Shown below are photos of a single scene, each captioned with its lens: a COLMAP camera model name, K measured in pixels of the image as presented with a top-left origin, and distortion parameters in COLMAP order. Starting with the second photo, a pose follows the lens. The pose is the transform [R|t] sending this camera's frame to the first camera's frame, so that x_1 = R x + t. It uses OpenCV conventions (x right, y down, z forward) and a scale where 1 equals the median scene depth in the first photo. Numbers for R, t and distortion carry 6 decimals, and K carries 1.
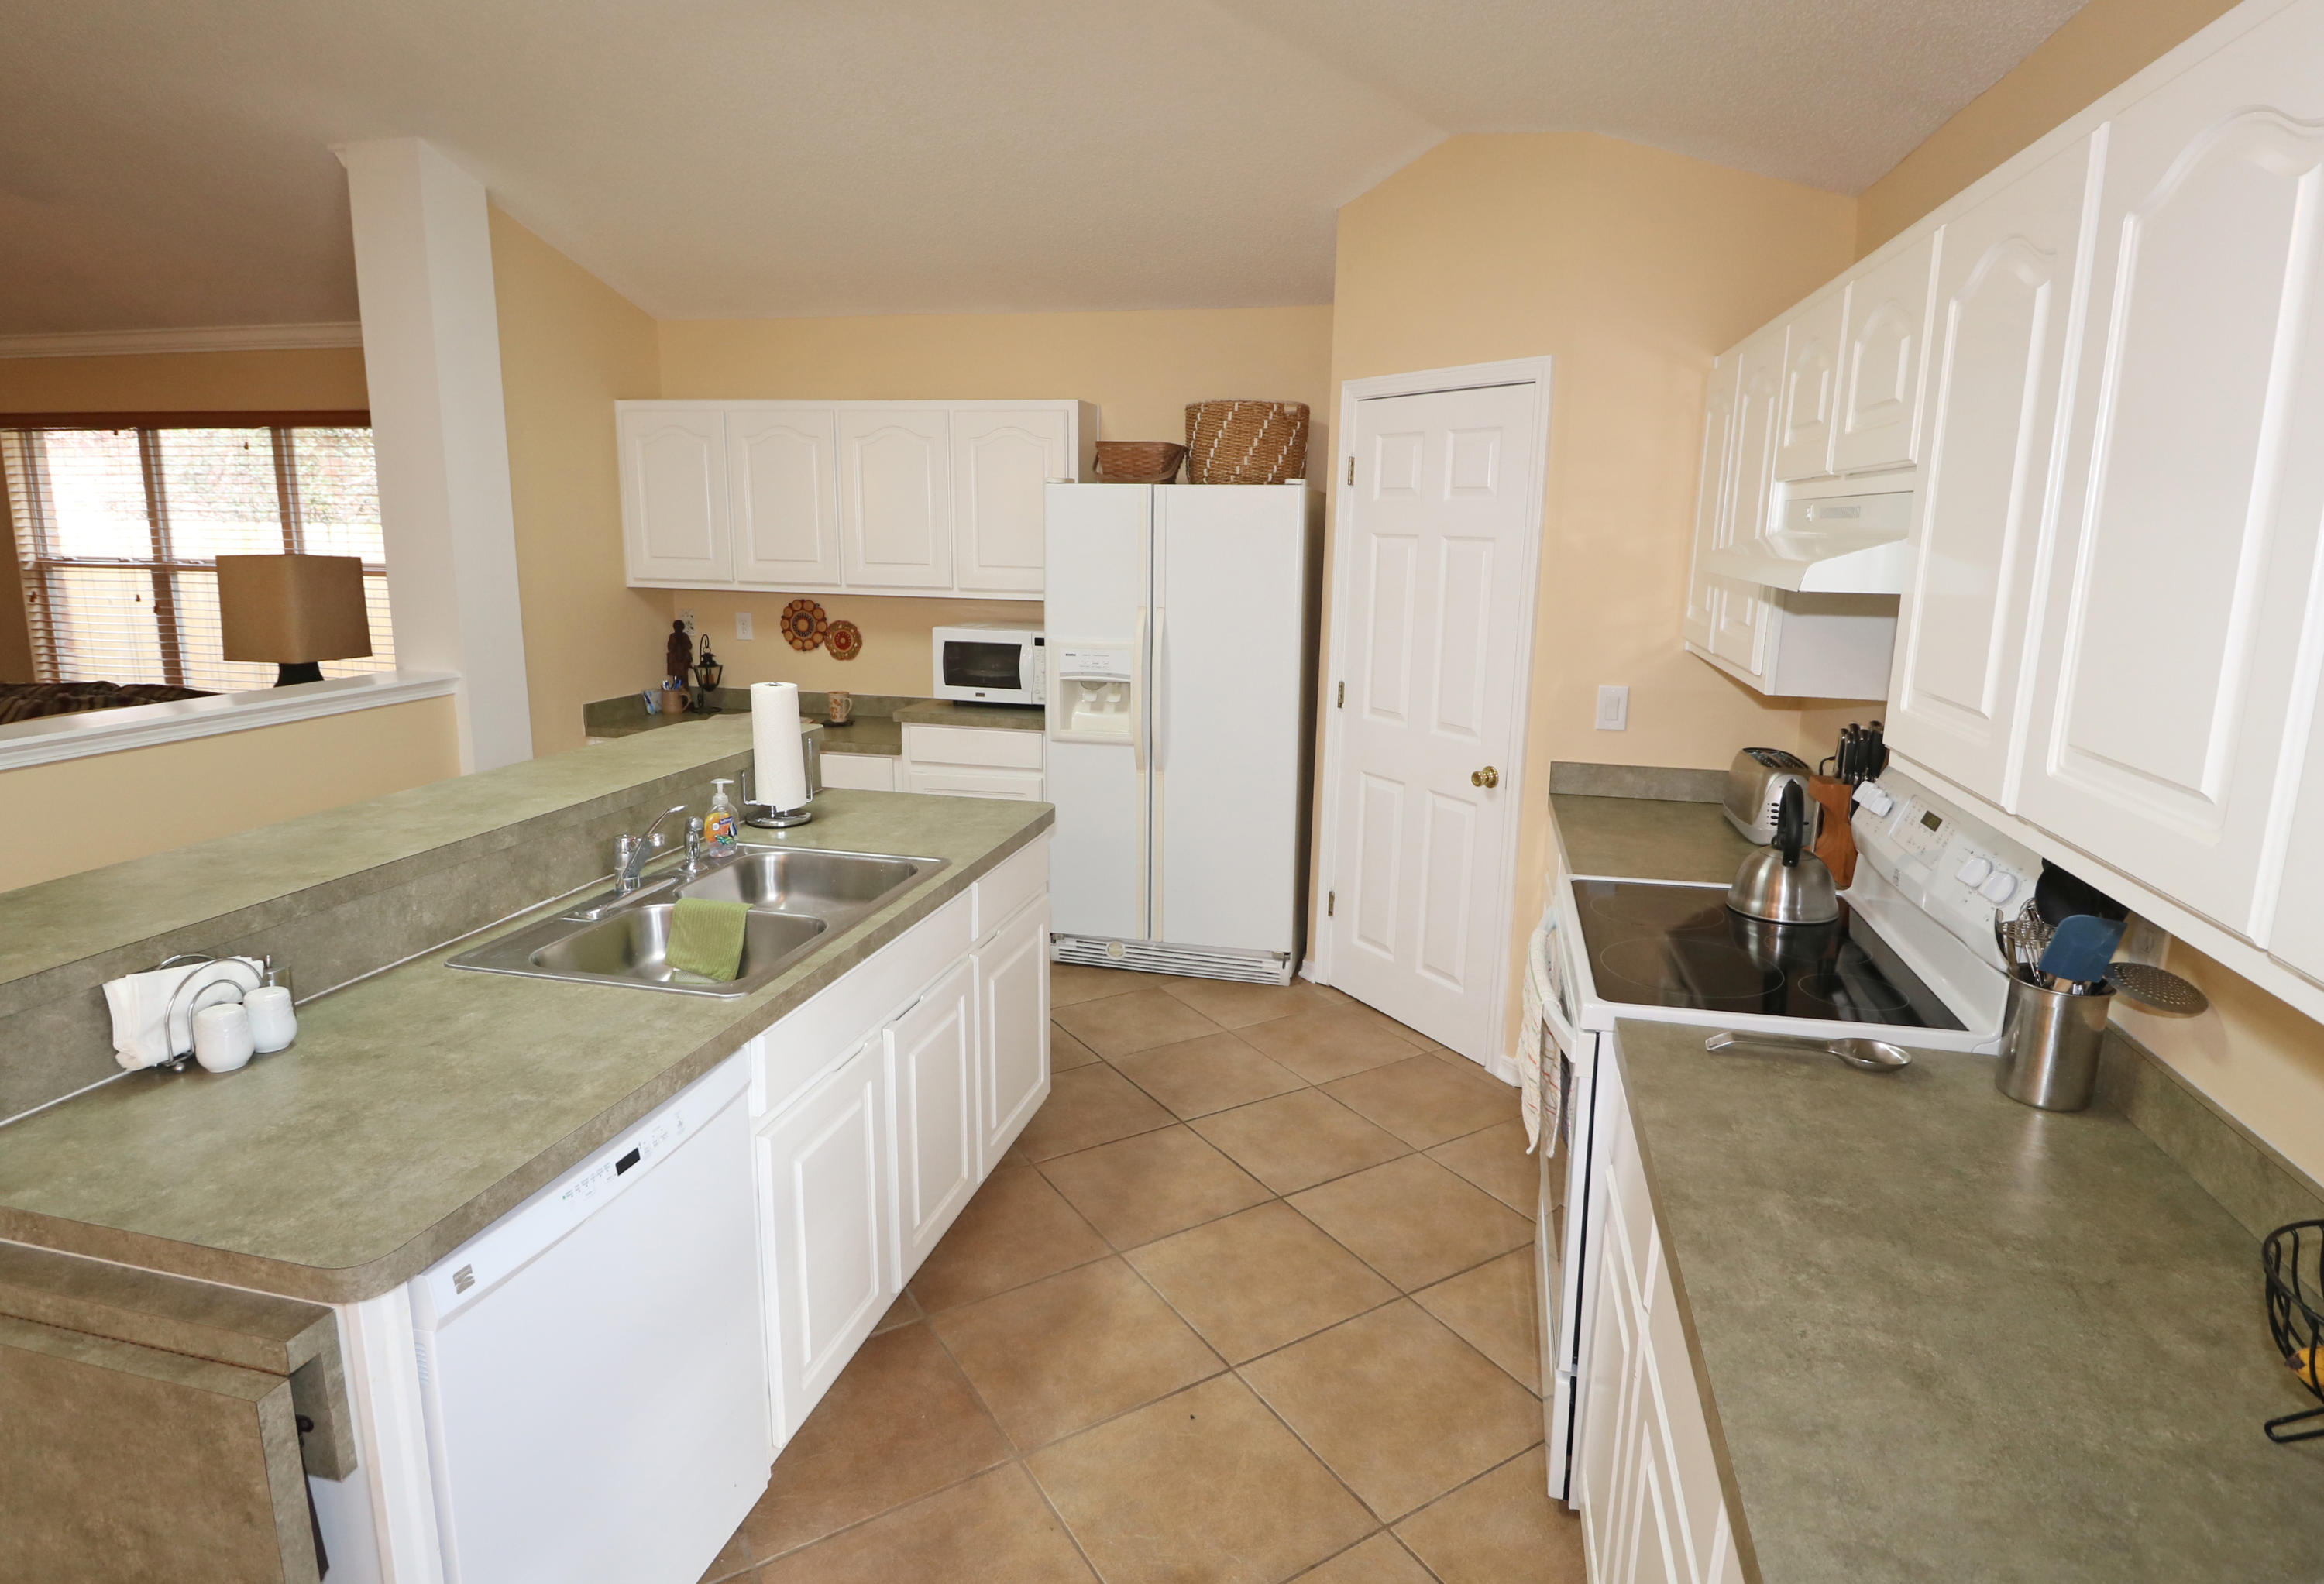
lens RADIAL K [[1246.4, 0, 1193.0], [0, 1246.4, 757.4], [0, 0, 1]] dist [-0.002025, -0.000274]
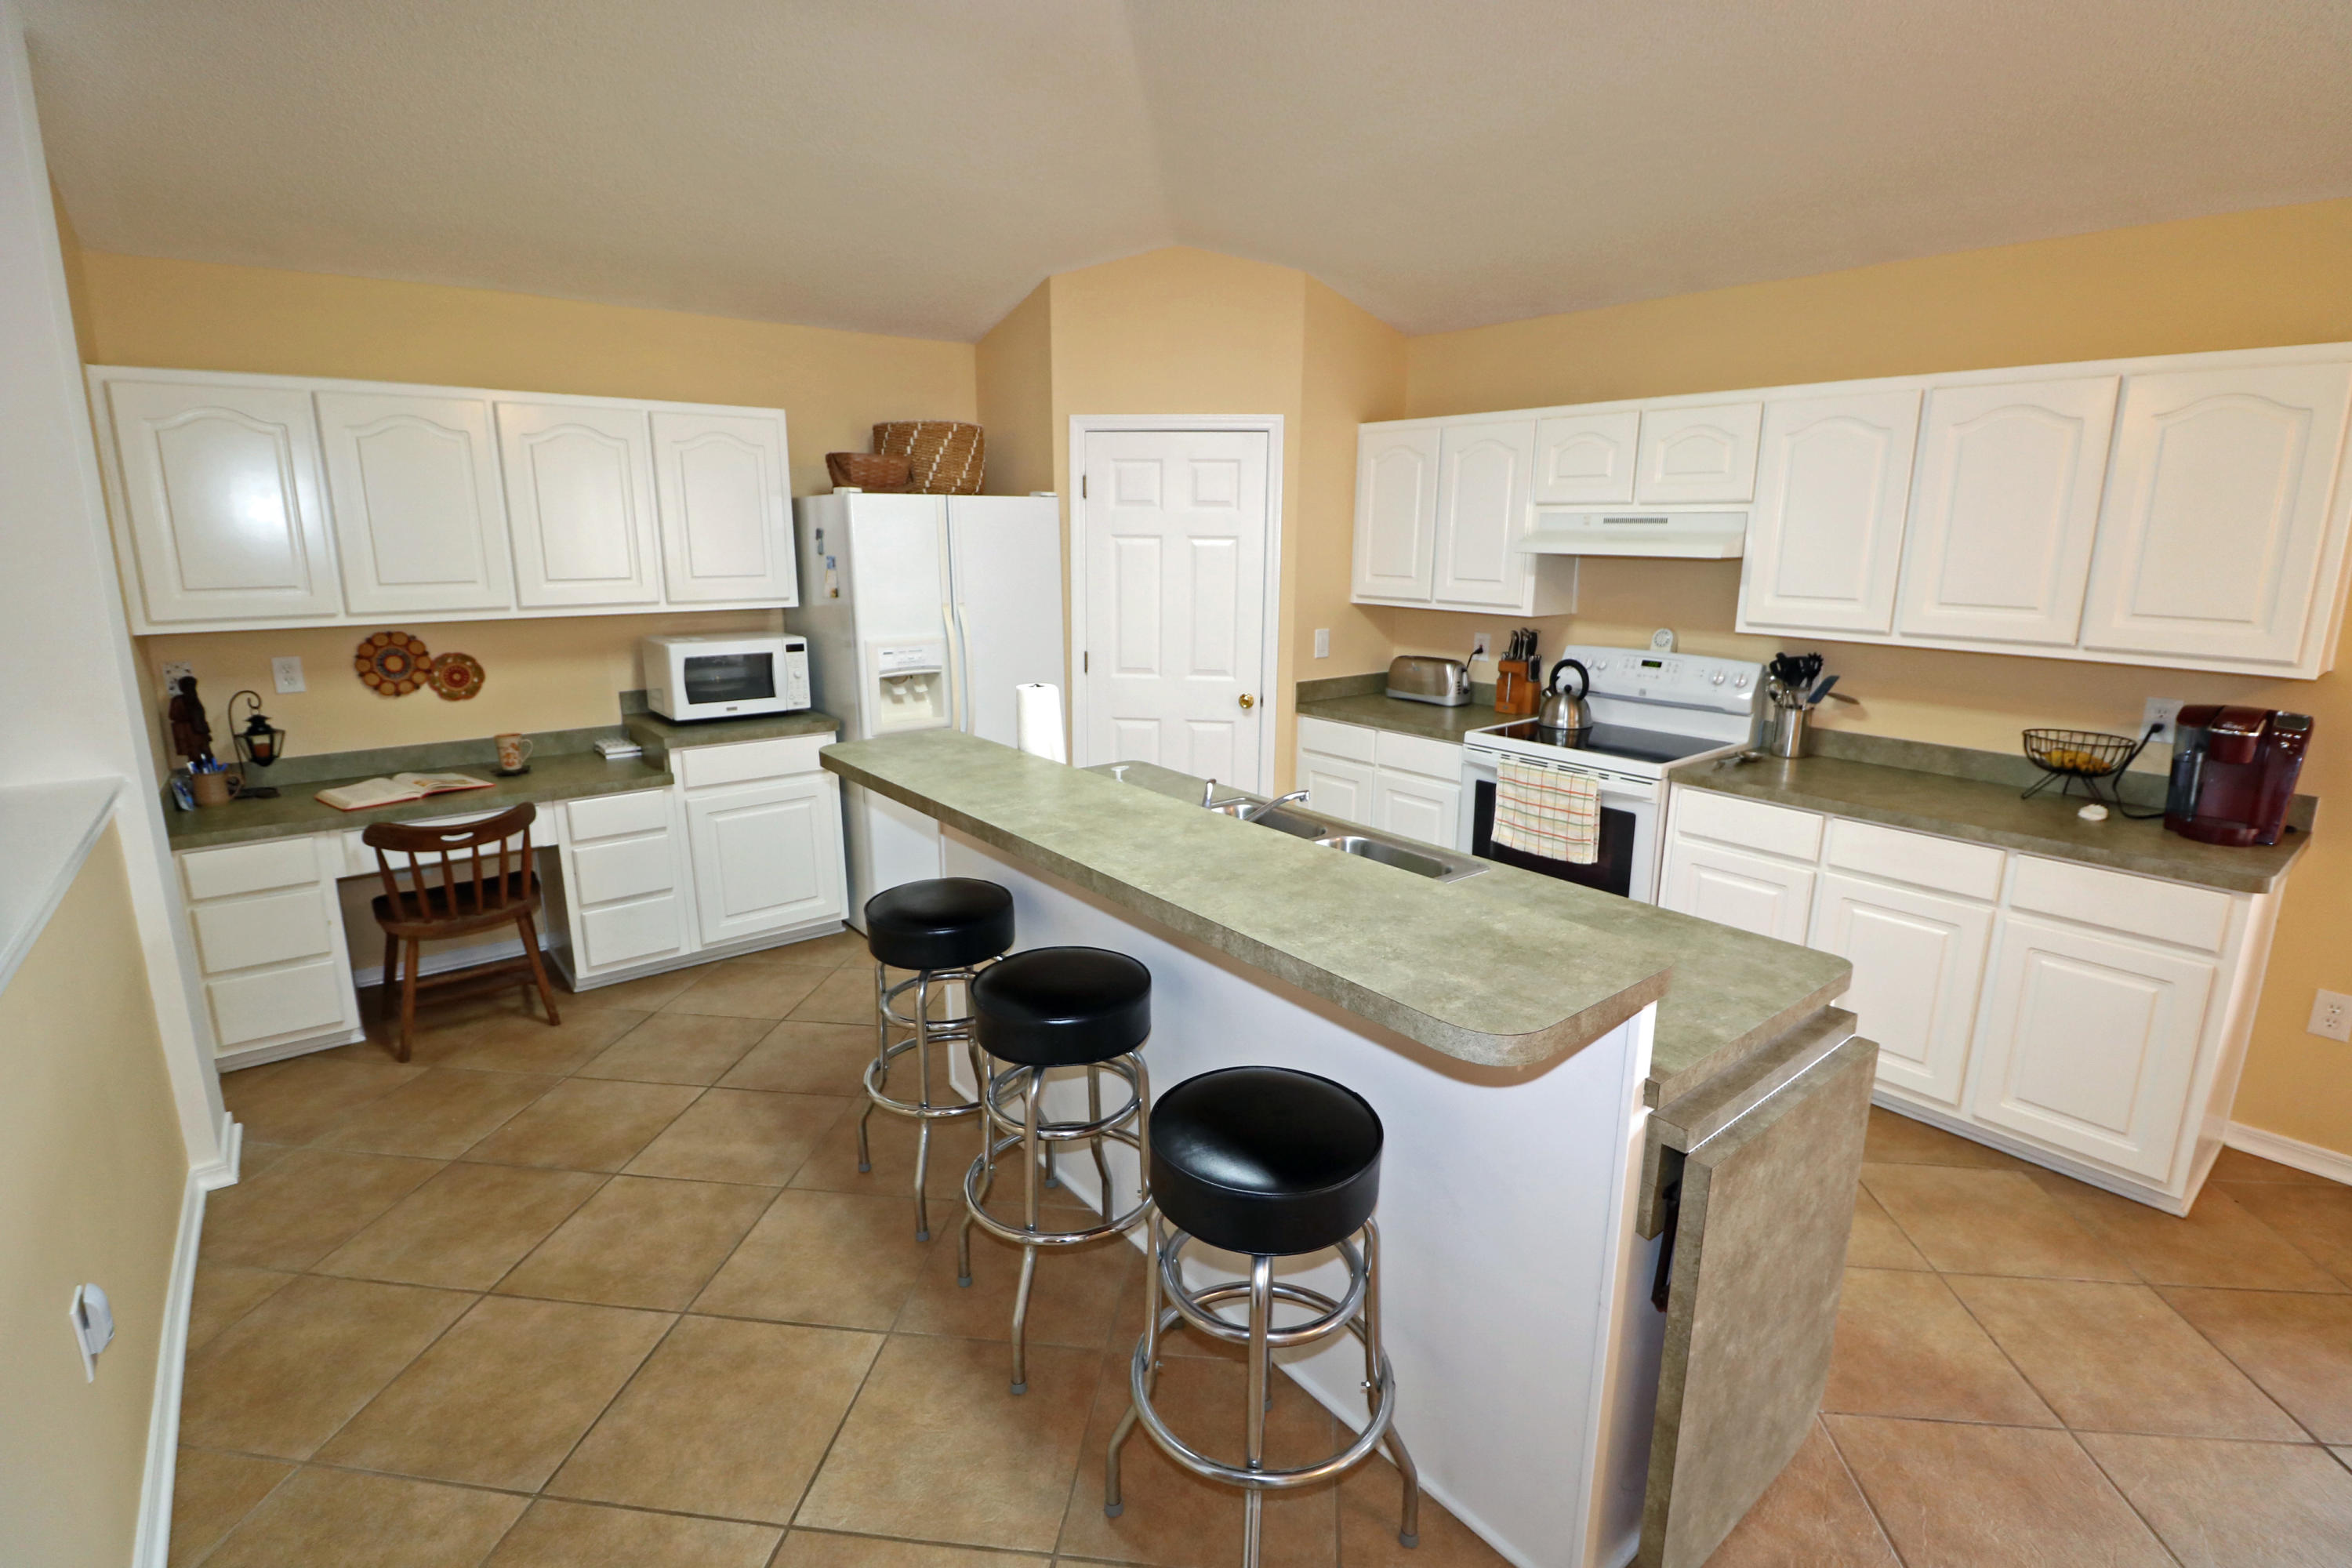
lens RADIAL K [[1084.5, 0, 1189.0], [0, 1084.5, 768.2], [0, 0, 1]] dist [-0.001046, -0.013588]
pose [[0.622919, -0.181954, 0.760832, -0.603602], [0.151691, 0.982209, 0.110703, -0.044237], [-0.767439, 0.046452, 0.639437, 0.184025]]
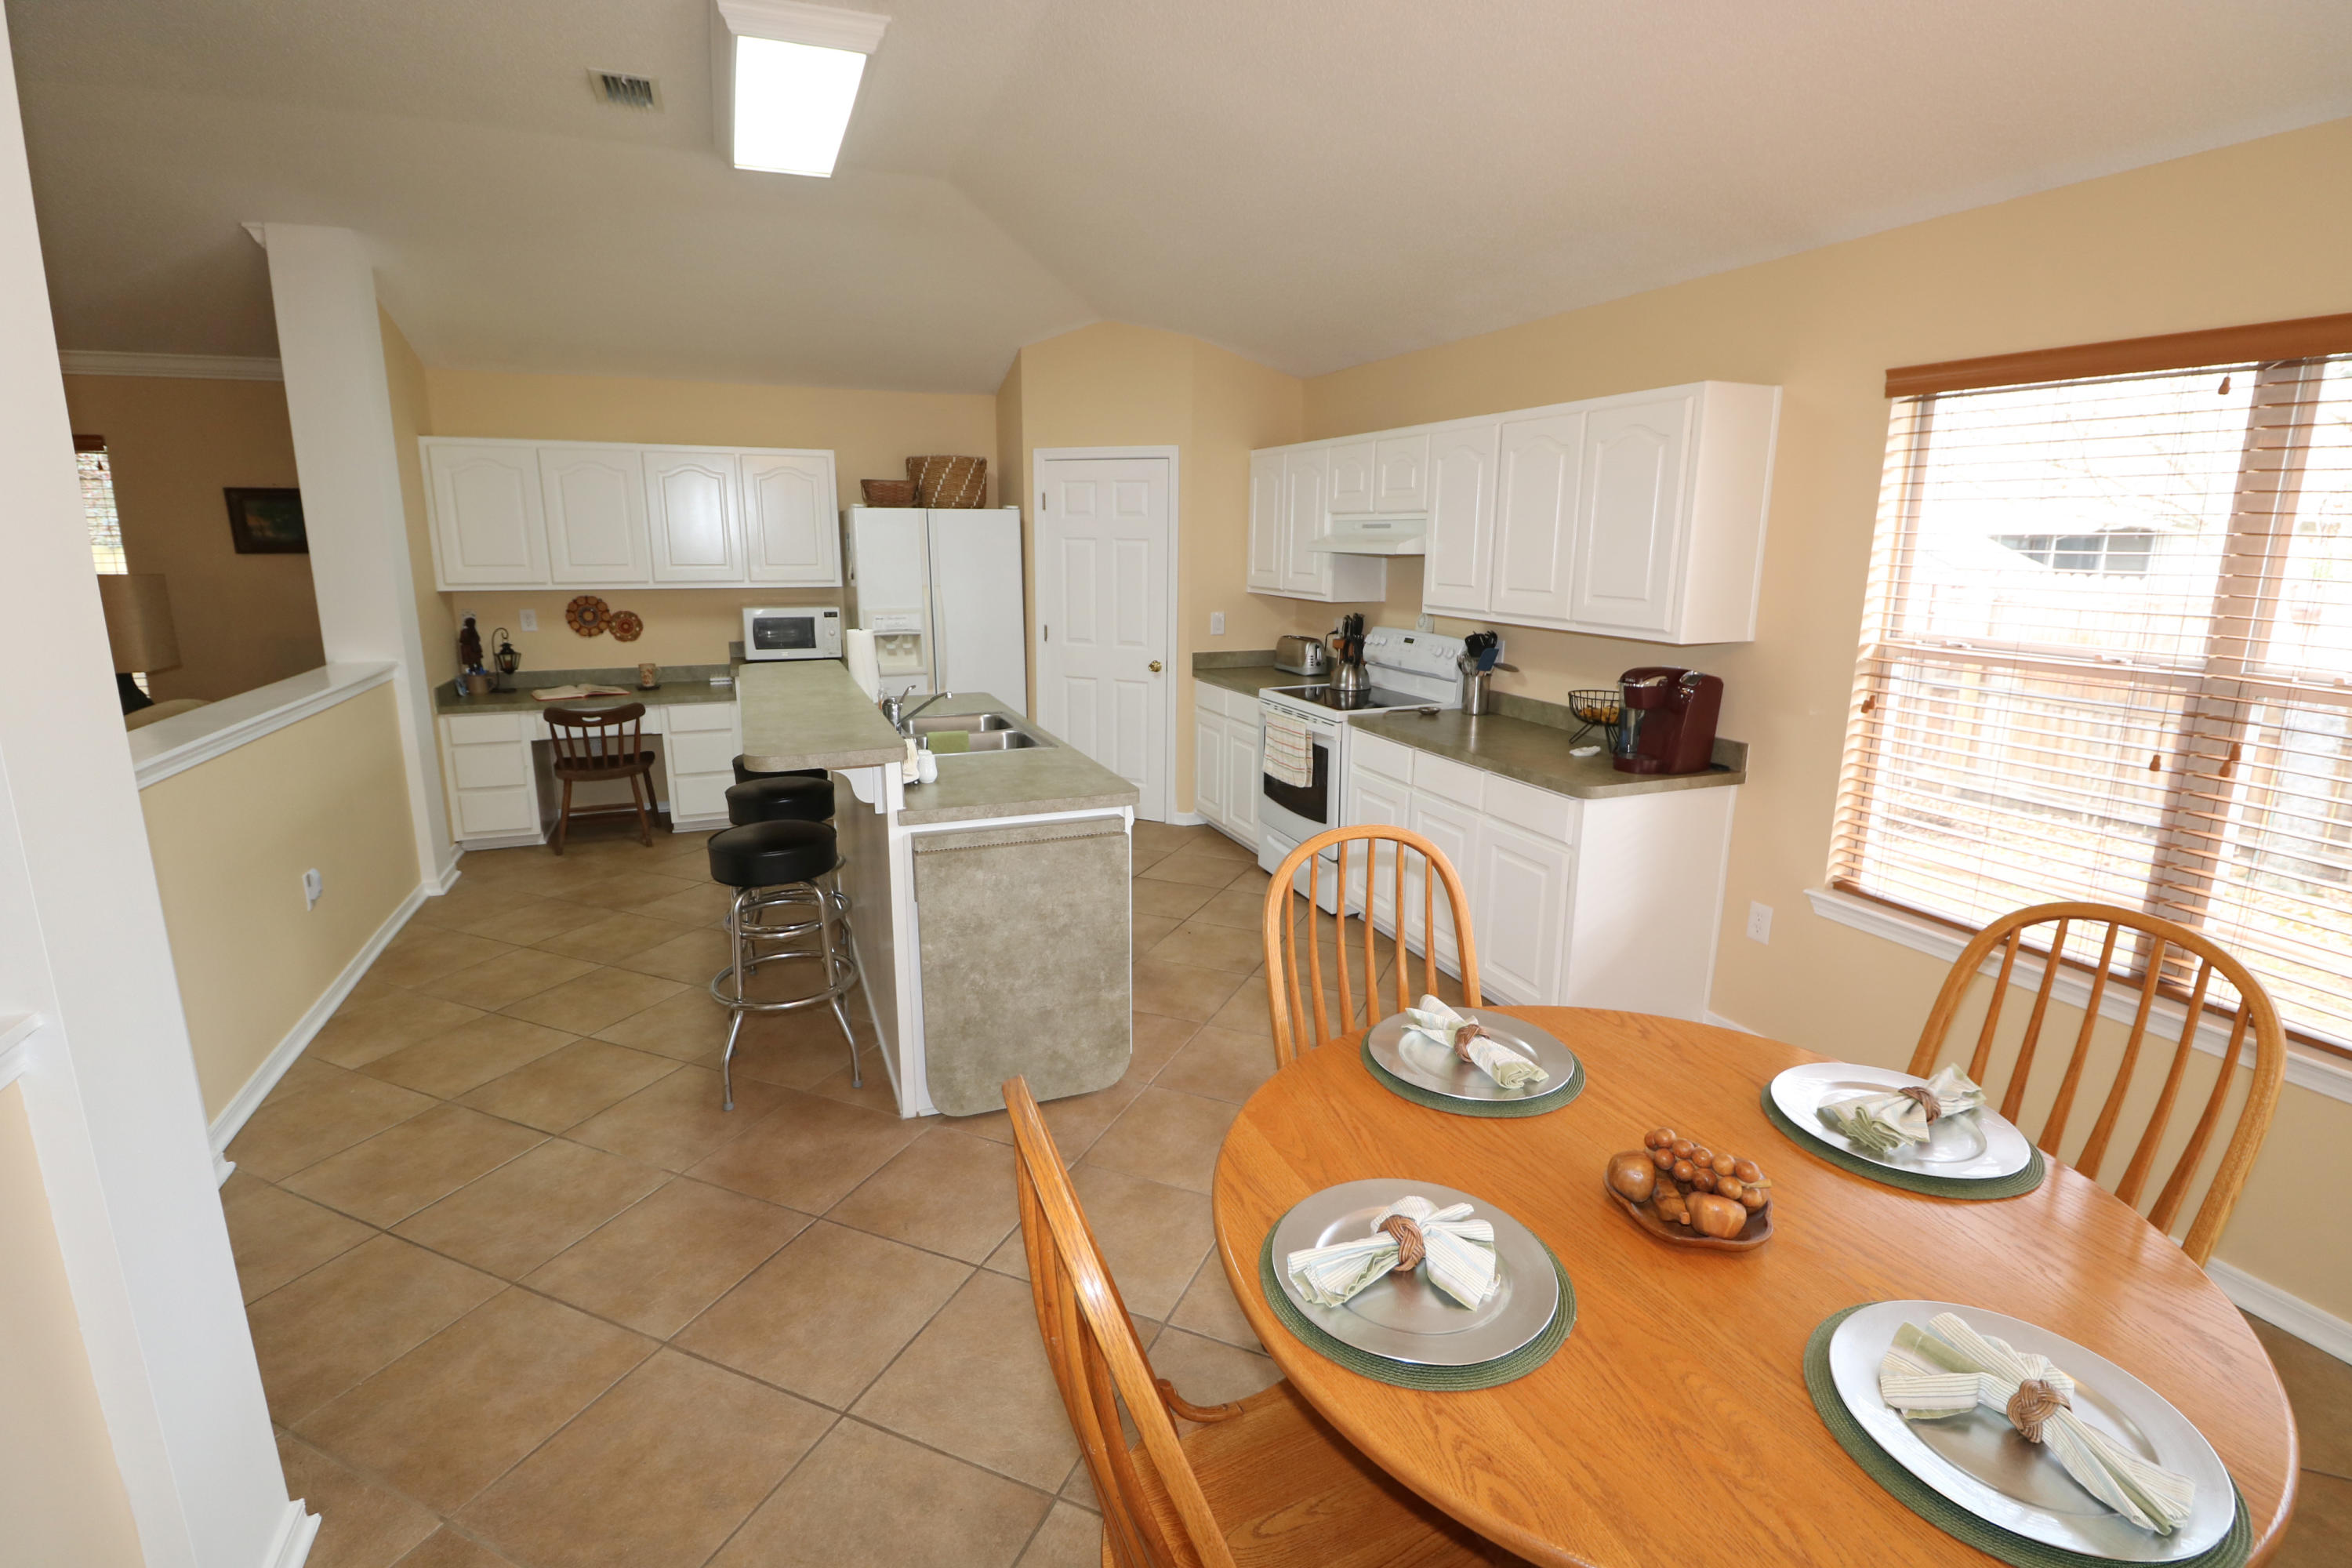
lens RADIAL K [[1084.5, 0, 1189.0], [0, 1084.5, 768.2], [0, 0, 1]] dist [-0.001046, -0.013588]
pose [[0.819685, -0.130508, 0.557749, -0.504227], [0.113694, 0.991394, 0.064889, 0.052159], [-0.561418, 0.010224, 0.827469, -0.296721]]
